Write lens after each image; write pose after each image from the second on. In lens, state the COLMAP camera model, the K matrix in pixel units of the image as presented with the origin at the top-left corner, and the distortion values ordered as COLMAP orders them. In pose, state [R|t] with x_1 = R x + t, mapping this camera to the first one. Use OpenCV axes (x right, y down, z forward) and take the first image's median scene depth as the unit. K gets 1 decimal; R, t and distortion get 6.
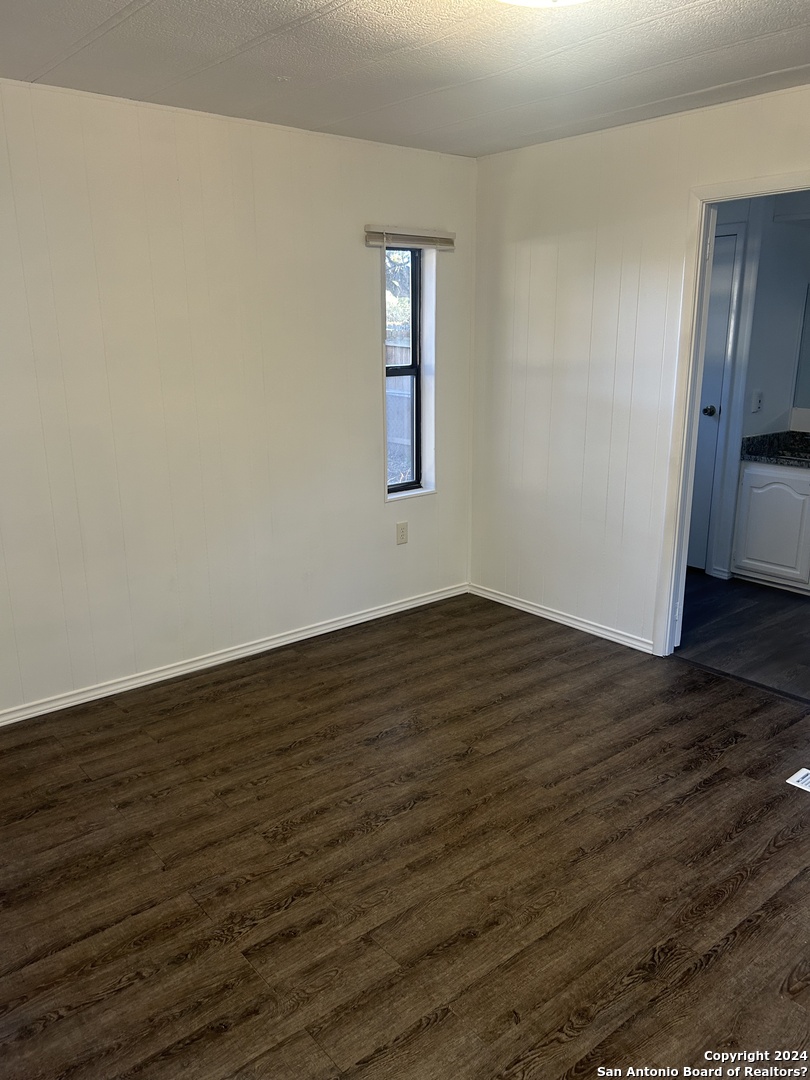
lens RADIAL K [[812.6, 0, 405.0], [0, 812.6, 540.0], [0, 0, 1]] dist [0.064048, -0.047099]
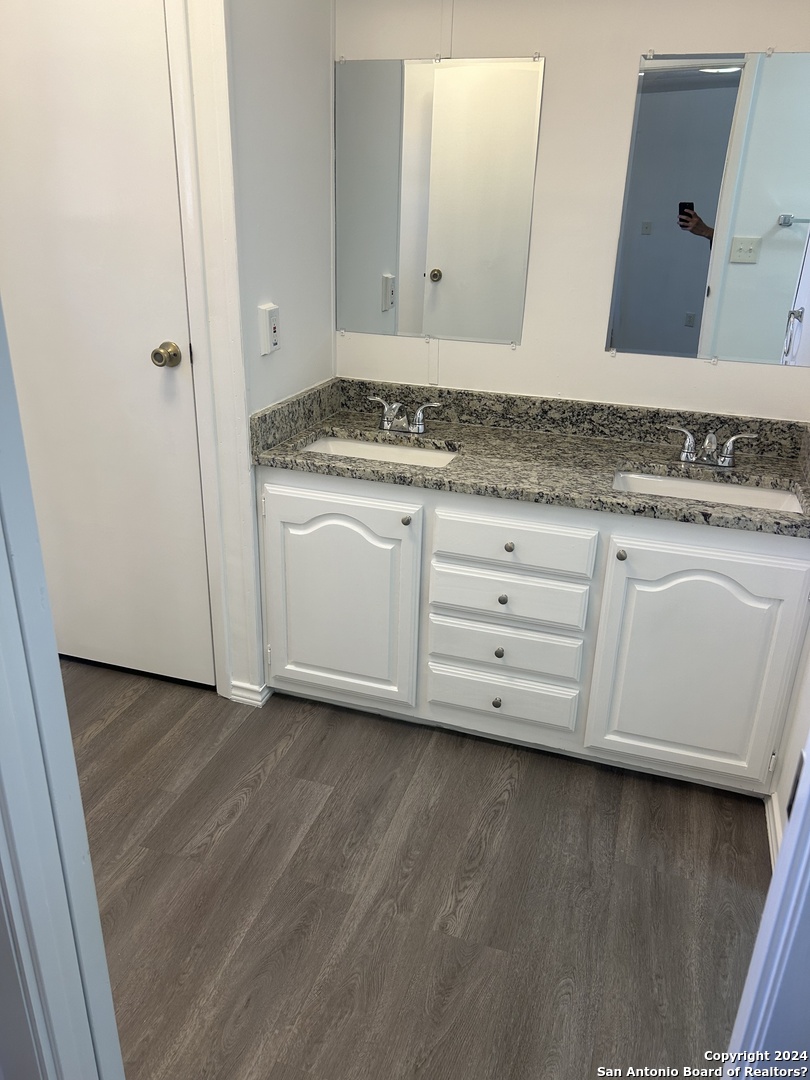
lens RADIAL K [[812.6, 0, 405.0], [0, 812.6, 540.0], [0, 0, 1]] dist [0.064048, -0.047099]
pose [[0.845233, -0.185080, 0.501325, 0.246989], [0.099049, 0.976114, 0.193366, -0.134231], [-0.525139, -0.113783, 0.843376, 0.574004]]
